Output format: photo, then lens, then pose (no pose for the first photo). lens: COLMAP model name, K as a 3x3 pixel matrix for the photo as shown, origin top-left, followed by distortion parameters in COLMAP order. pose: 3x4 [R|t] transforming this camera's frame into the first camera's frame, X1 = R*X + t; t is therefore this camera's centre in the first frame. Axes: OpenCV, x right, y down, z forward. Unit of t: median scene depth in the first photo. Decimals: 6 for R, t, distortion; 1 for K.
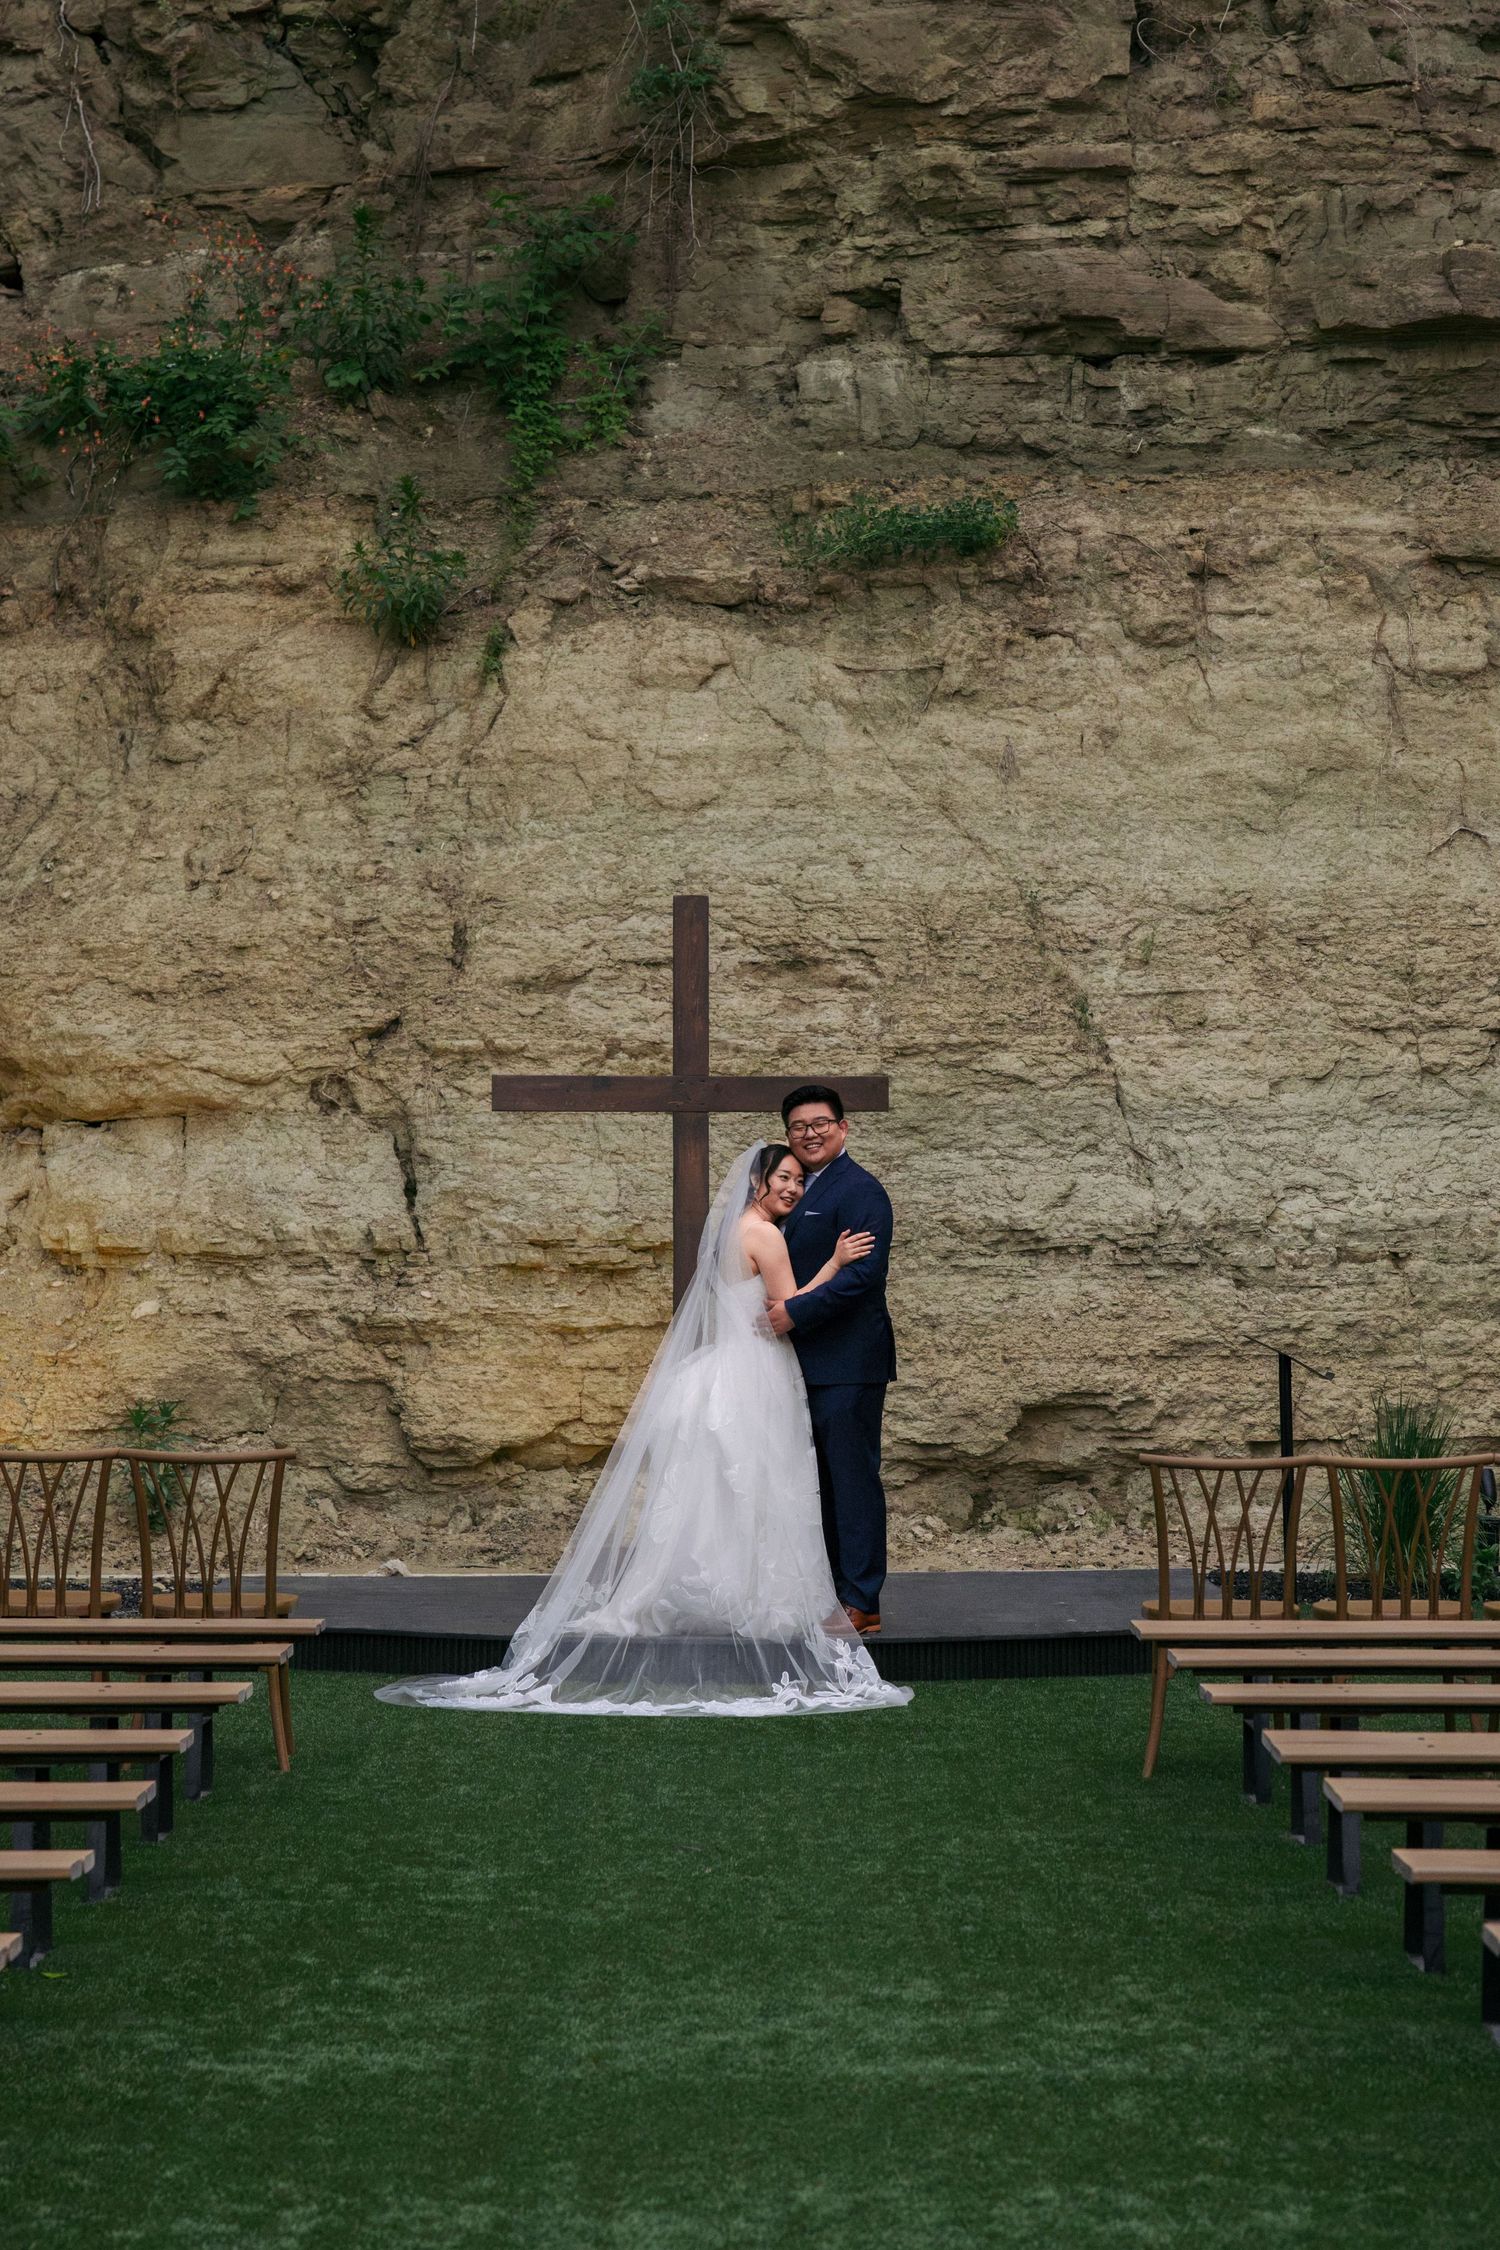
lens RADIAL K [[4487.0, 0, 746.1], [0, 4487.0, 1126.8], [0, 0, 1]] dist [0.102642, 0.000000]
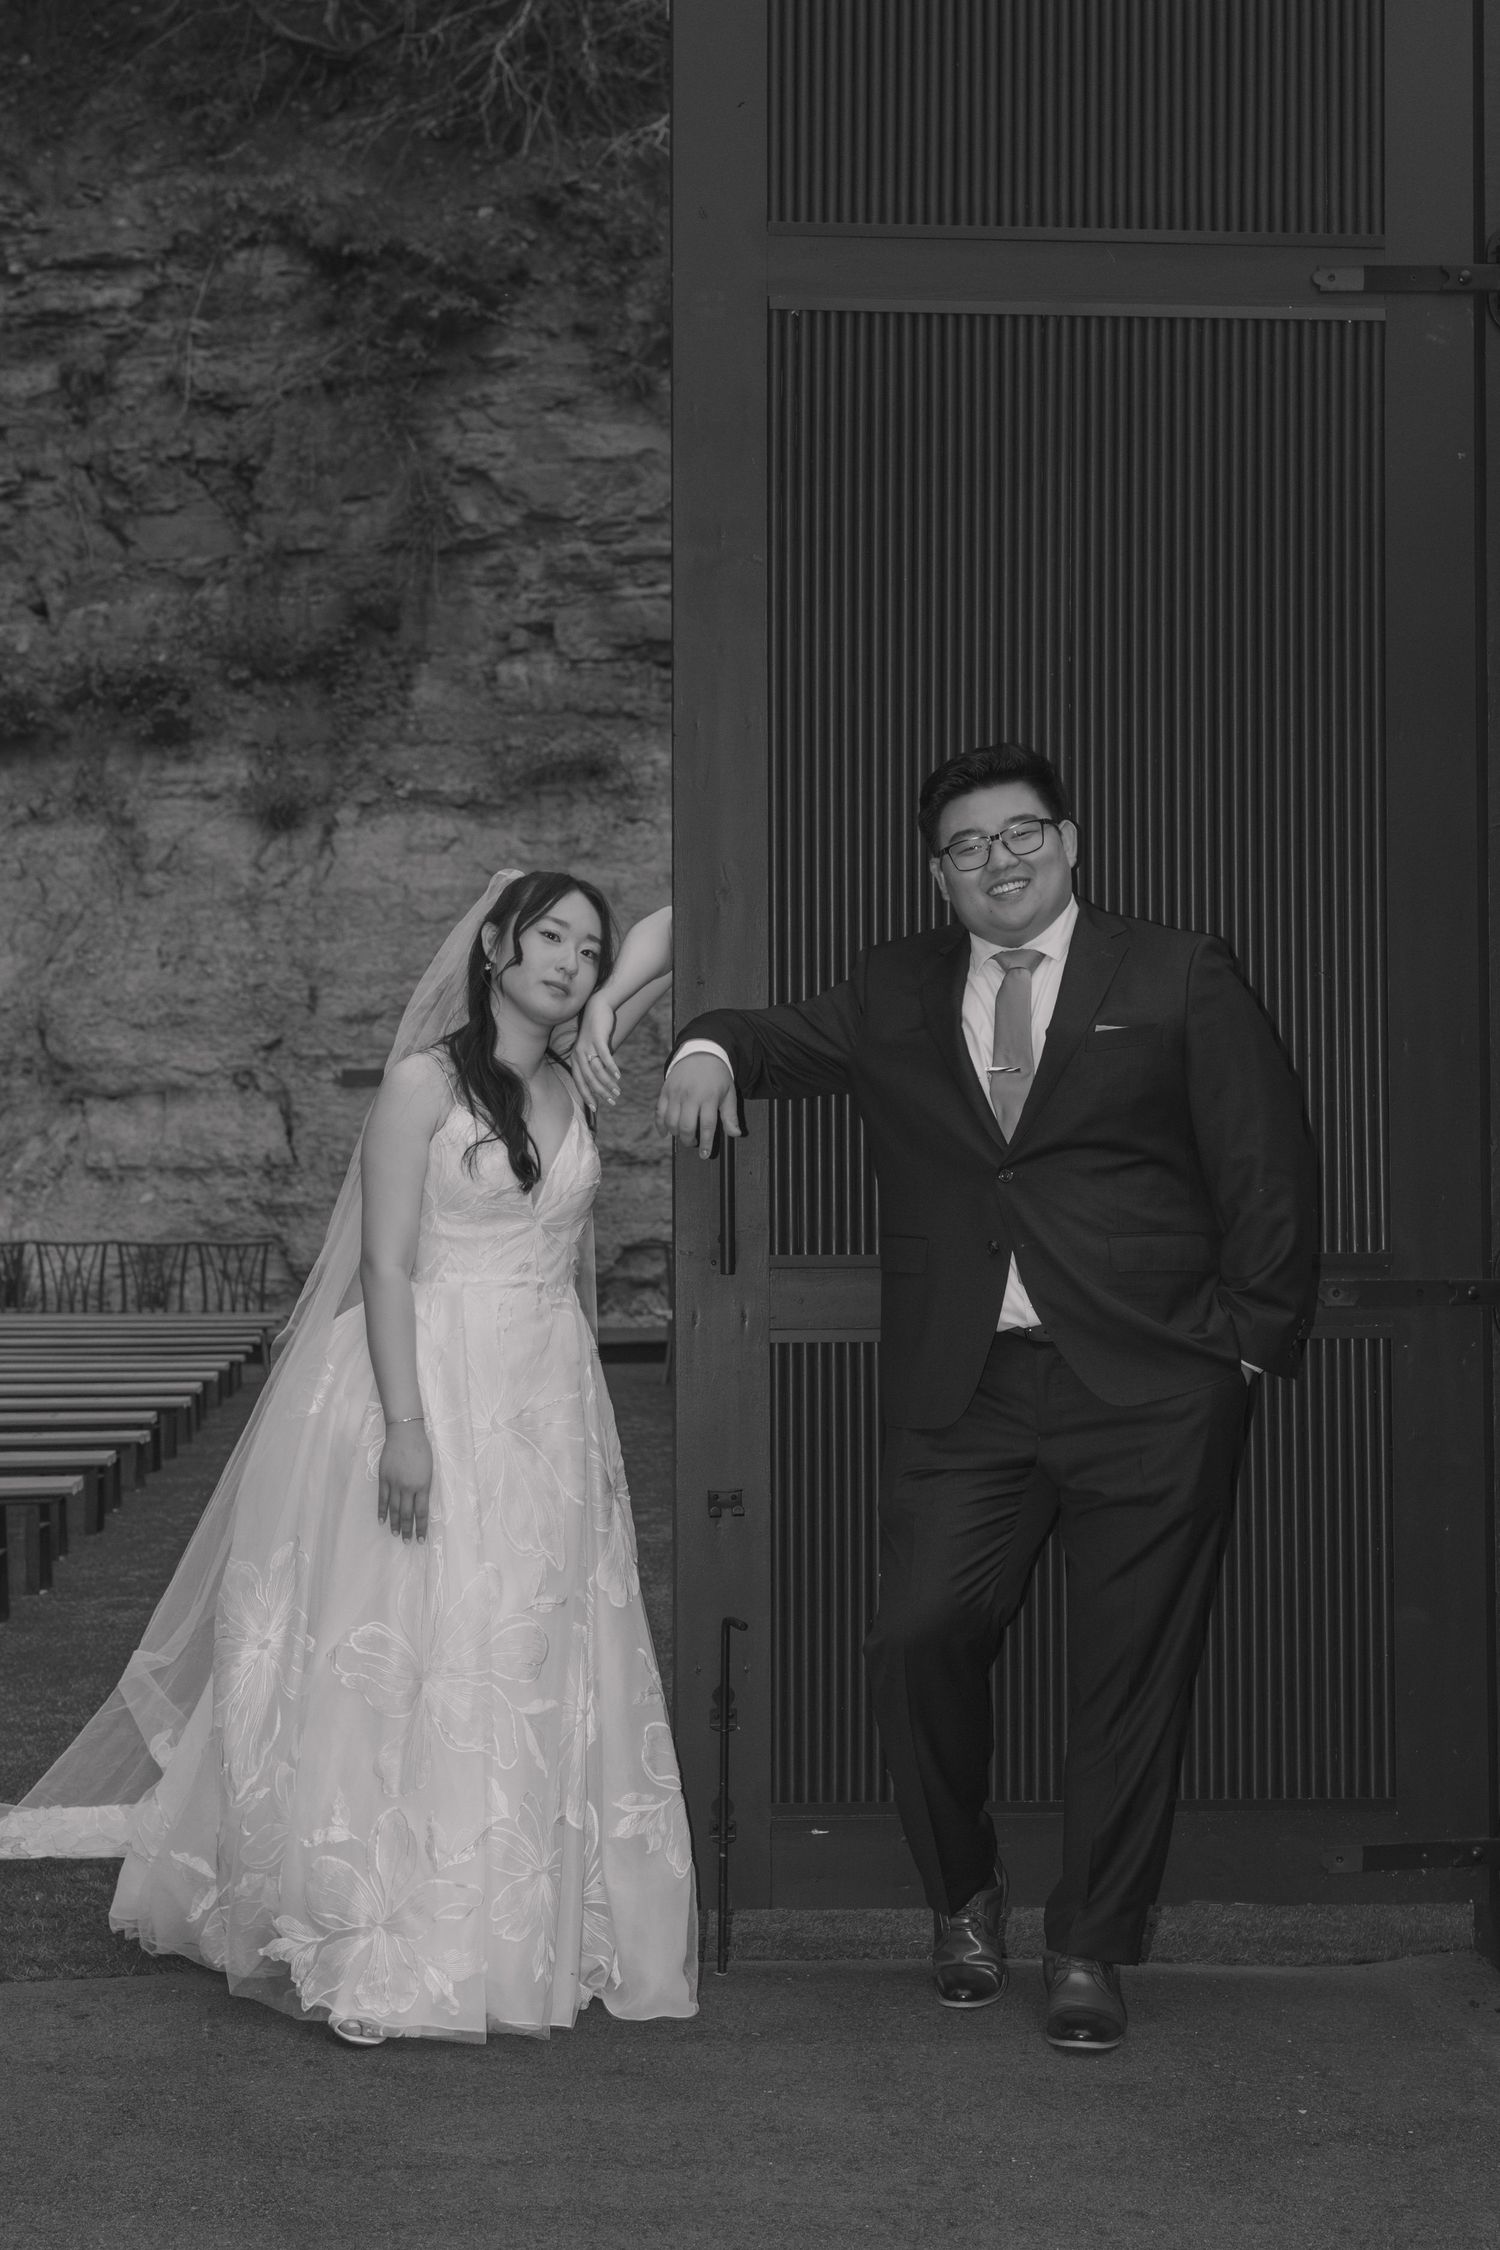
lens RADIAL K [[3296.6, 0, 741.2], [0, 3296.6, 1124.4], [0, 0, 1]] dist [-0.022152, 0.000000]
pose [[0.996290, -0.007943, 0.085697, -0.005268], [0.007126, 0.999926, 0.009838, -0.001122], [-0.085769, -0.009190, 0.996273, -0.318493]]
